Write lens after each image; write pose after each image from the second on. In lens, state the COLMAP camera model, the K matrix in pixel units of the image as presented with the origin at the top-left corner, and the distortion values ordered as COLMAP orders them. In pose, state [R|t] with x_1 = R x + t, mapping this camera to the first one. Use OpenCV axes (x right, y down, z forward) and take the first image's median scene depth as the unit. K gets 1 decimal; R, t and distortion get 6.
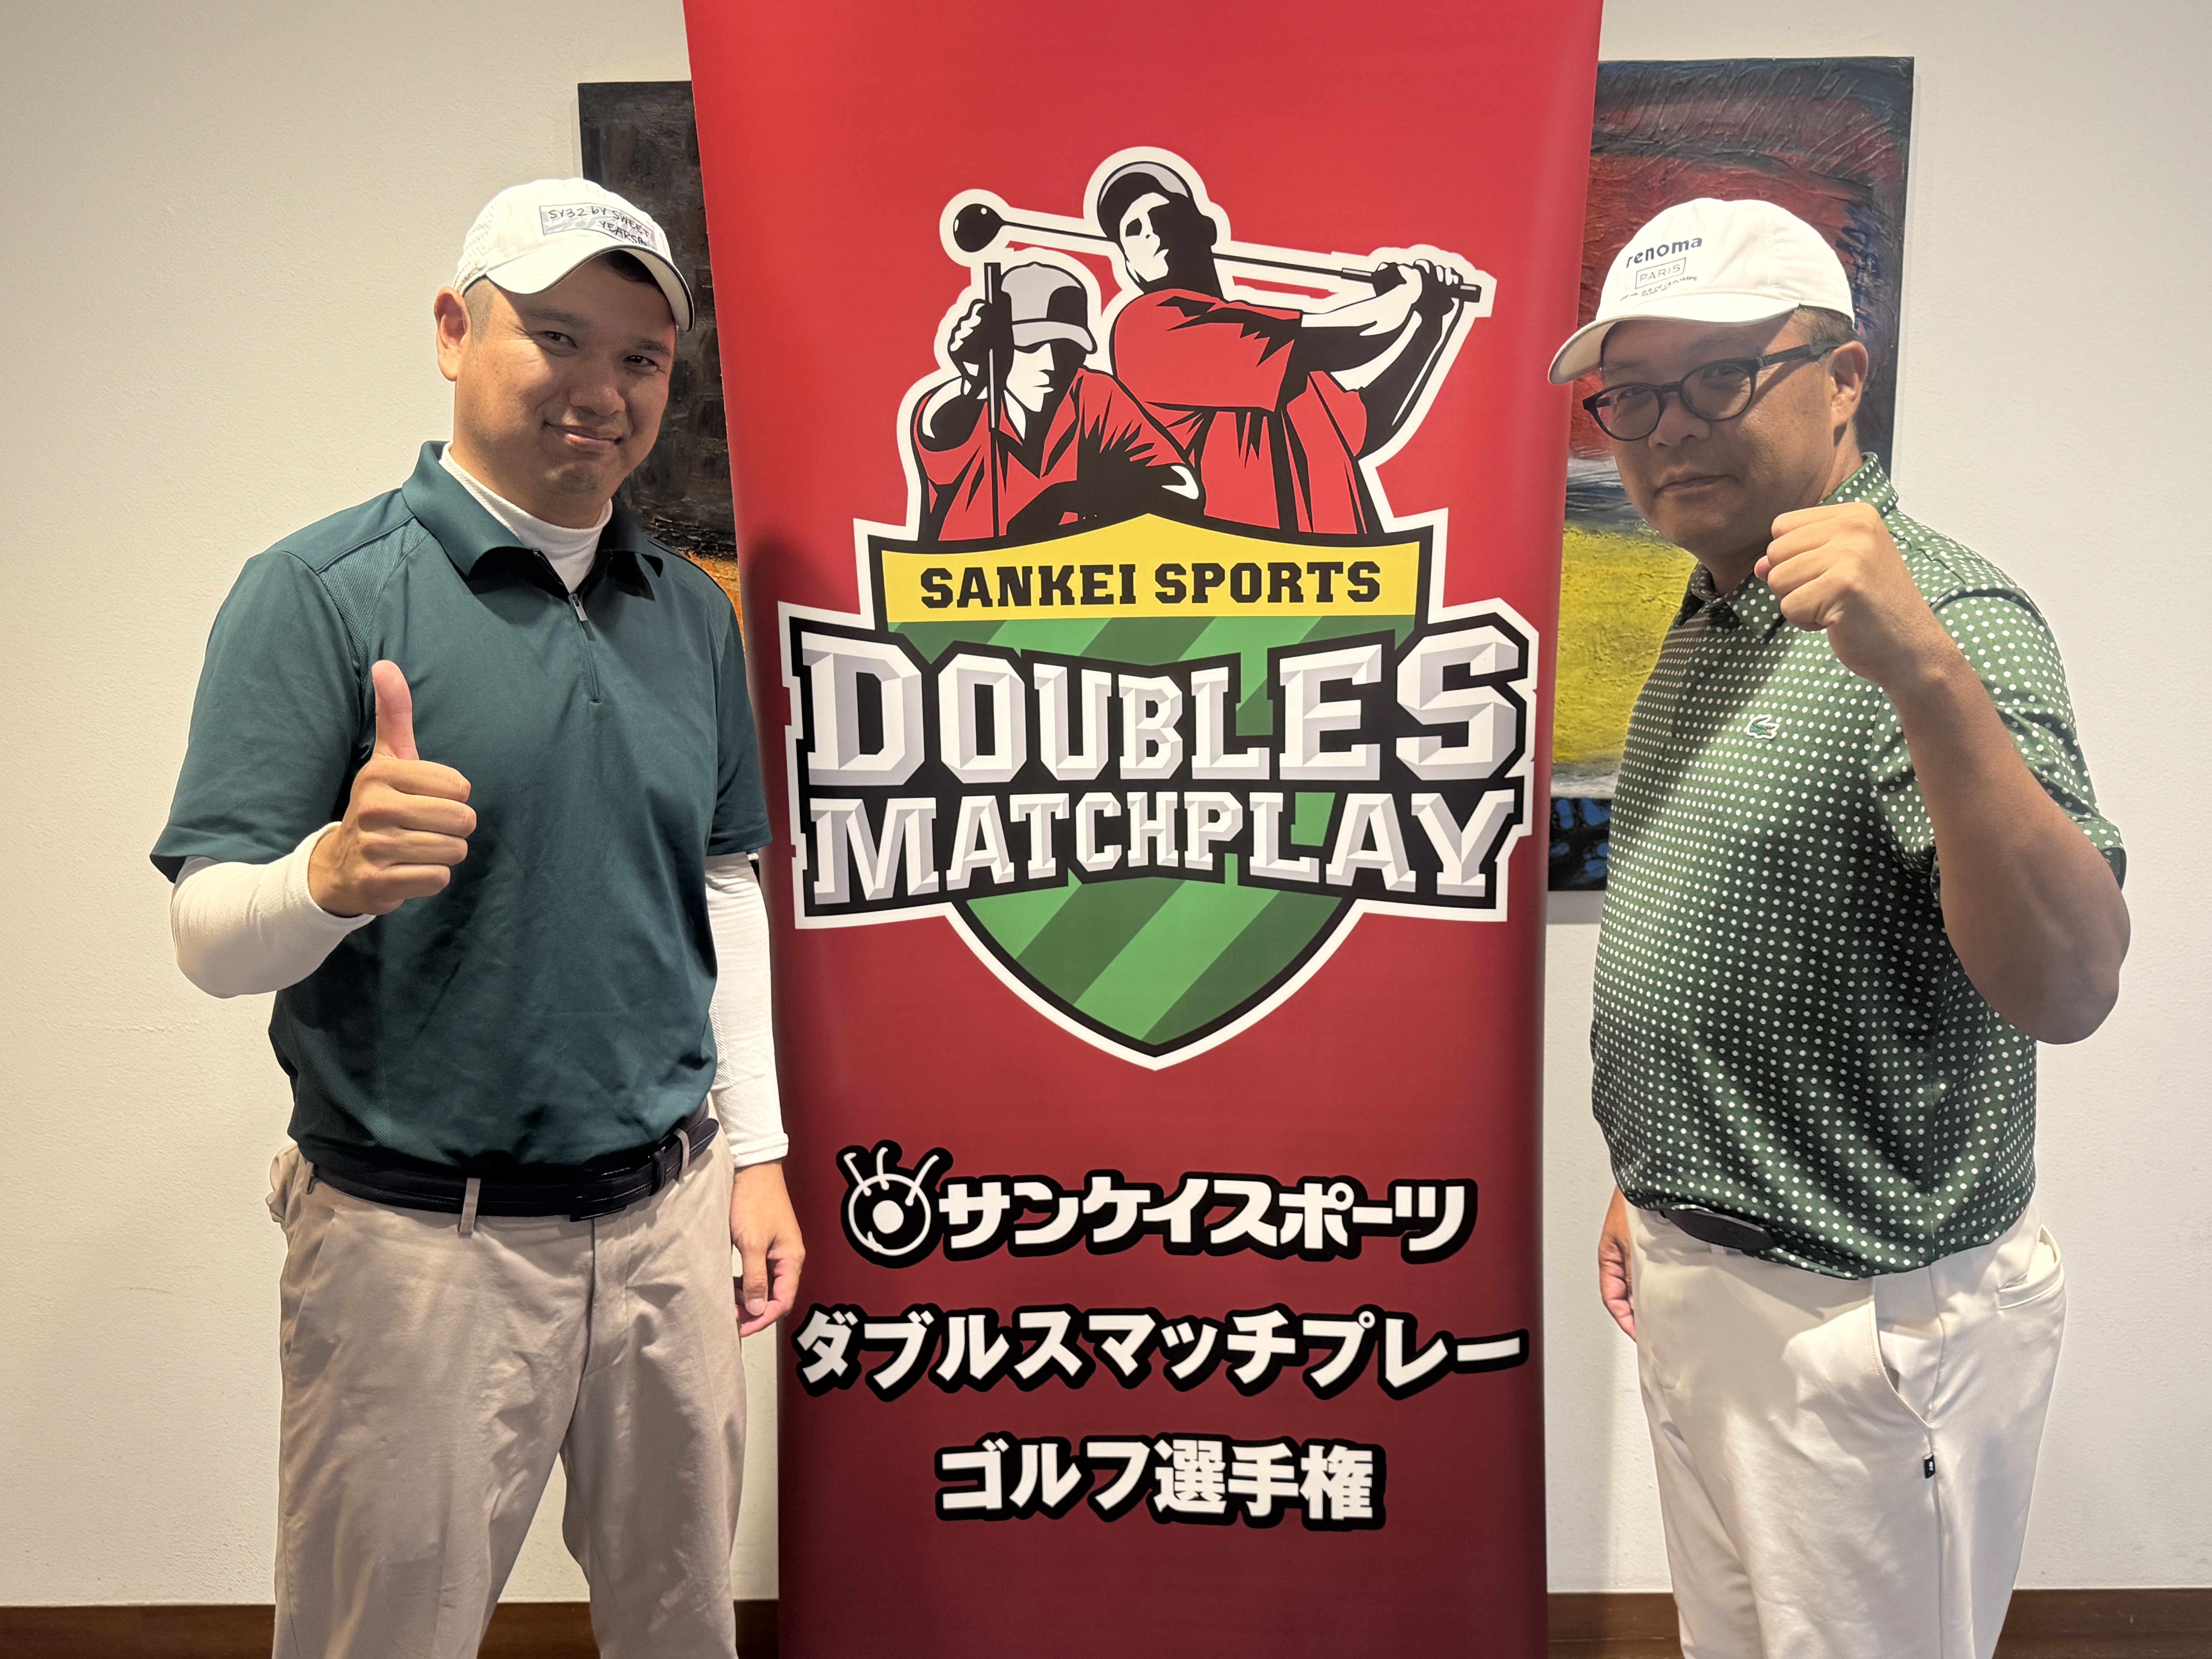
lens RADIAL K [[2046.1, 0, 1043.7], [0, 2046.1, 879.8], [0, 0, 1]] dist [0.067622, -0.059275]
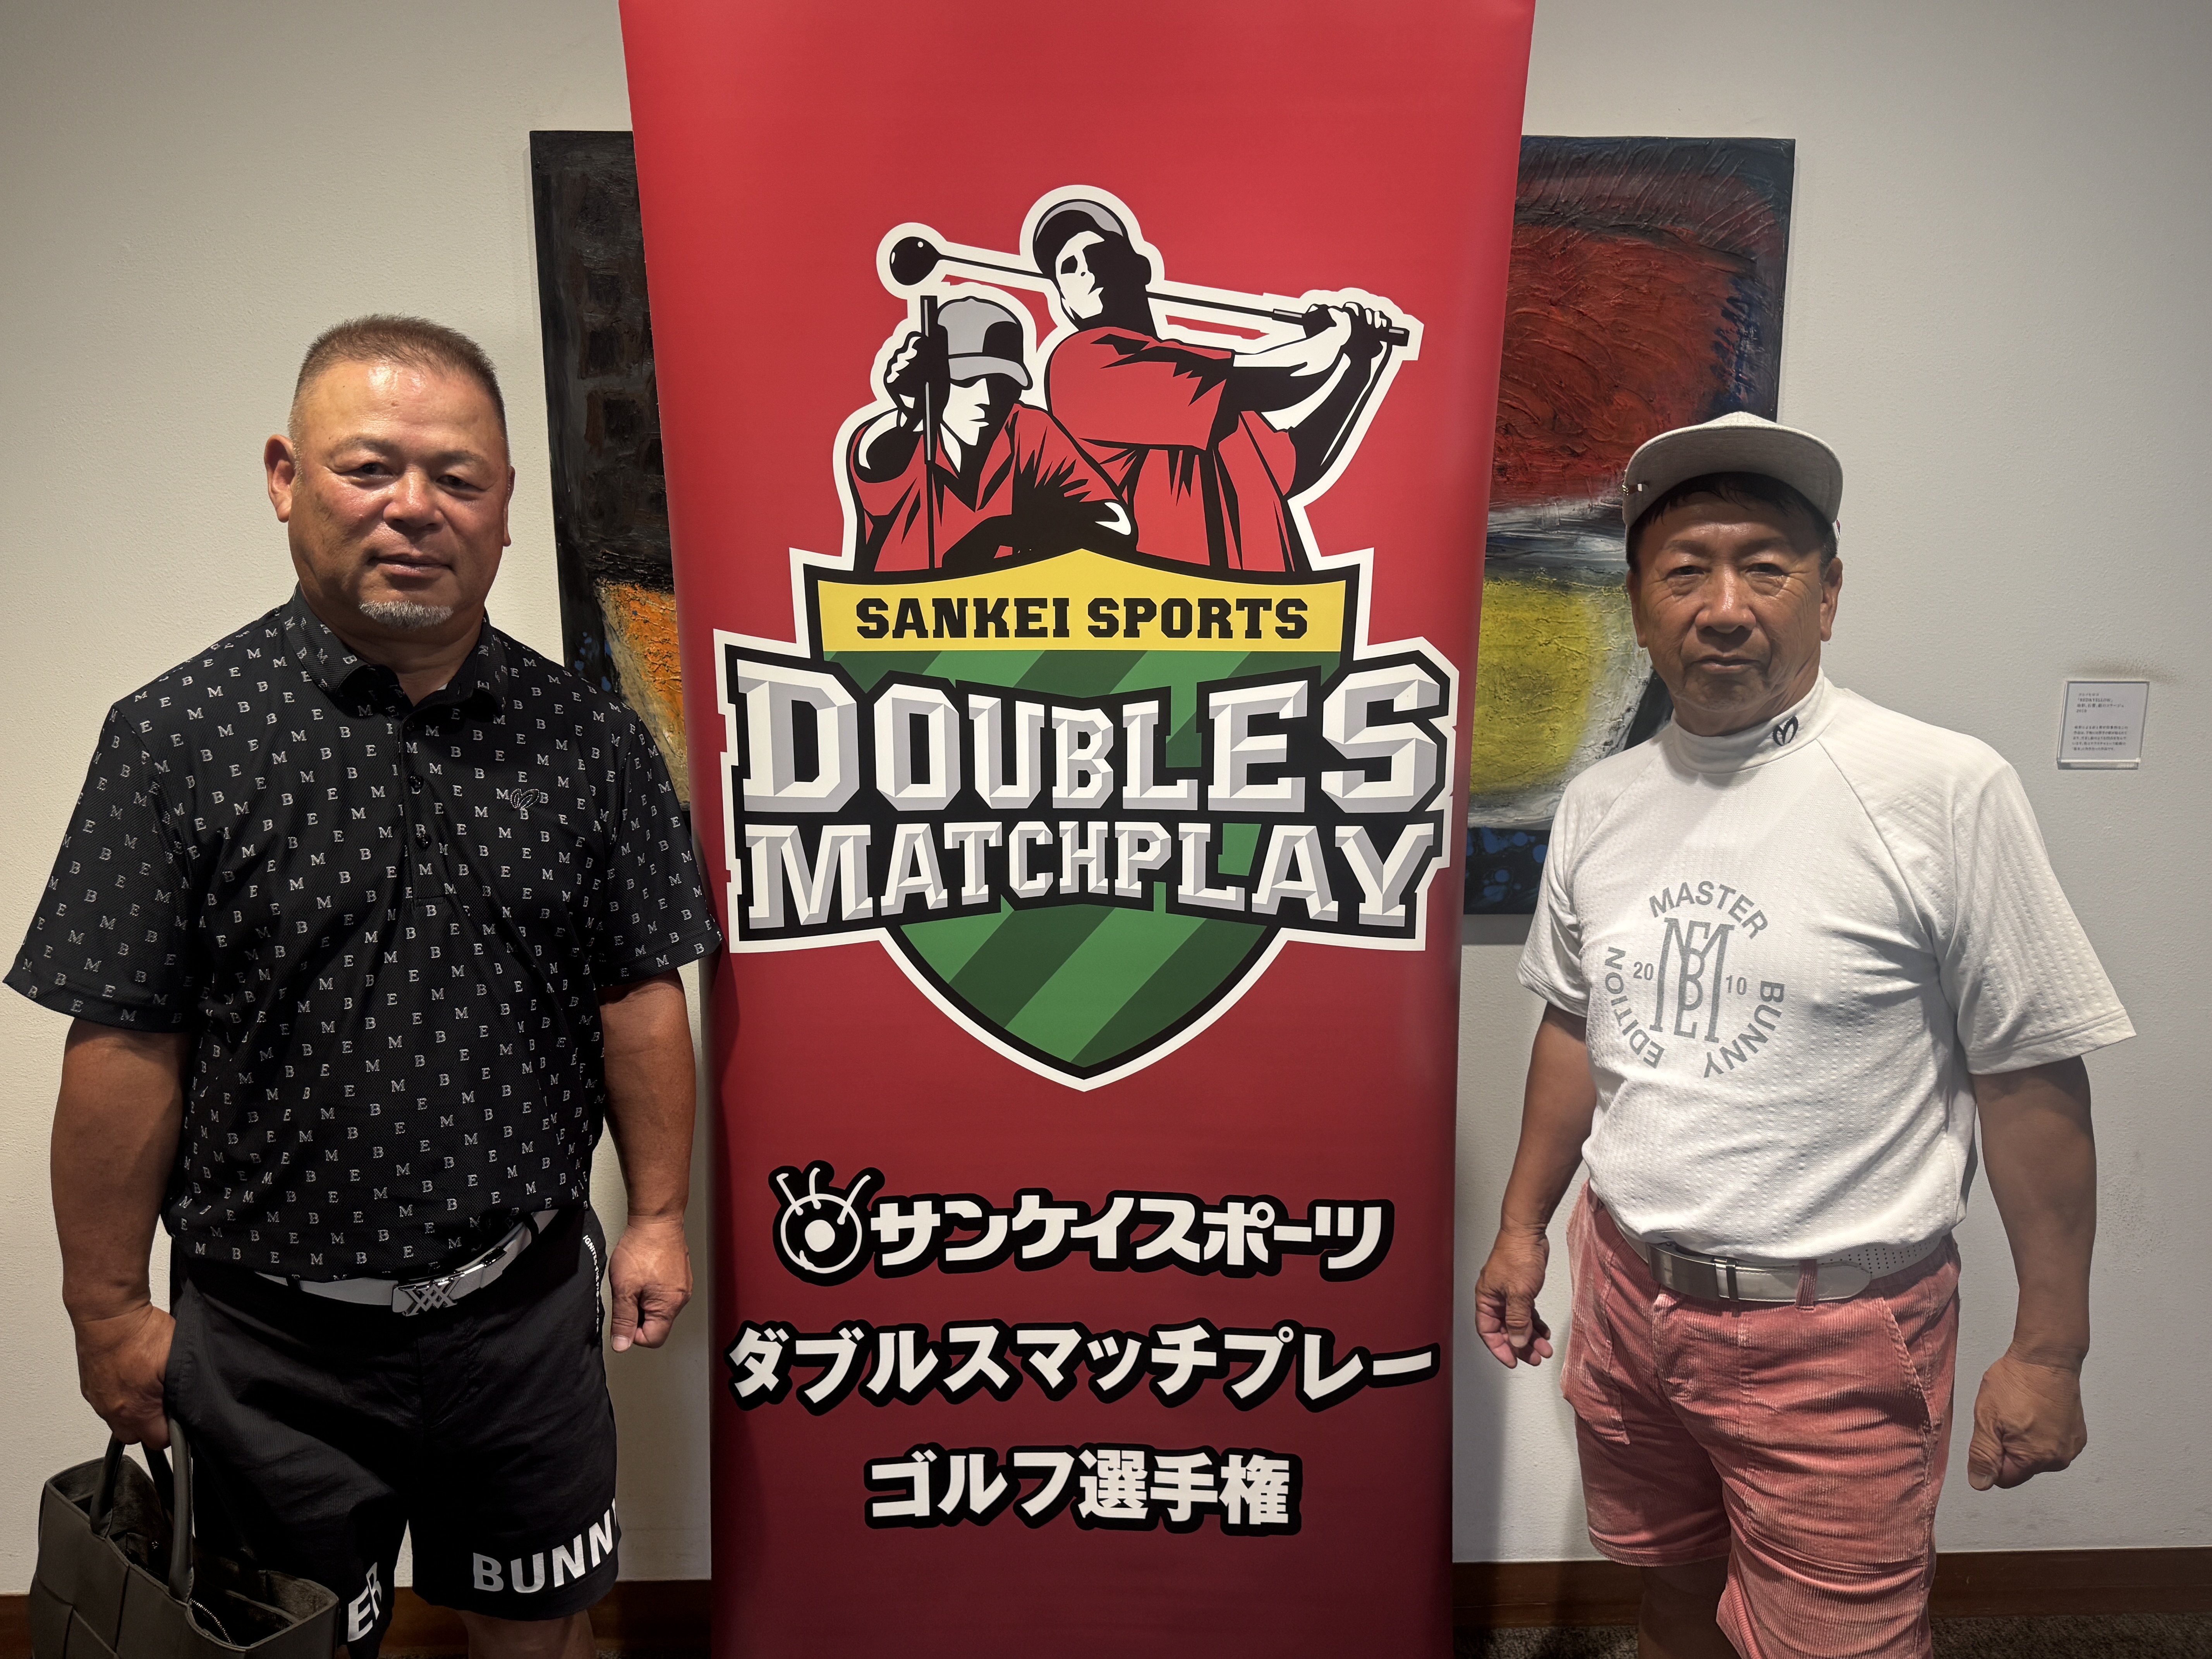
lens RADIAL K [[1795.4, 0, 1064.9], [0, 1795.4, 869.9], [0, 0, 1]] dist [0.053794, -0.030611]
pose [[0.998732, 0.007345, 0.049798, -0.000389], [-0.006796, 0.999914, -0.011187, -0.008087], [-0.049876, 0.010835, 0.998697, 0.100556]]
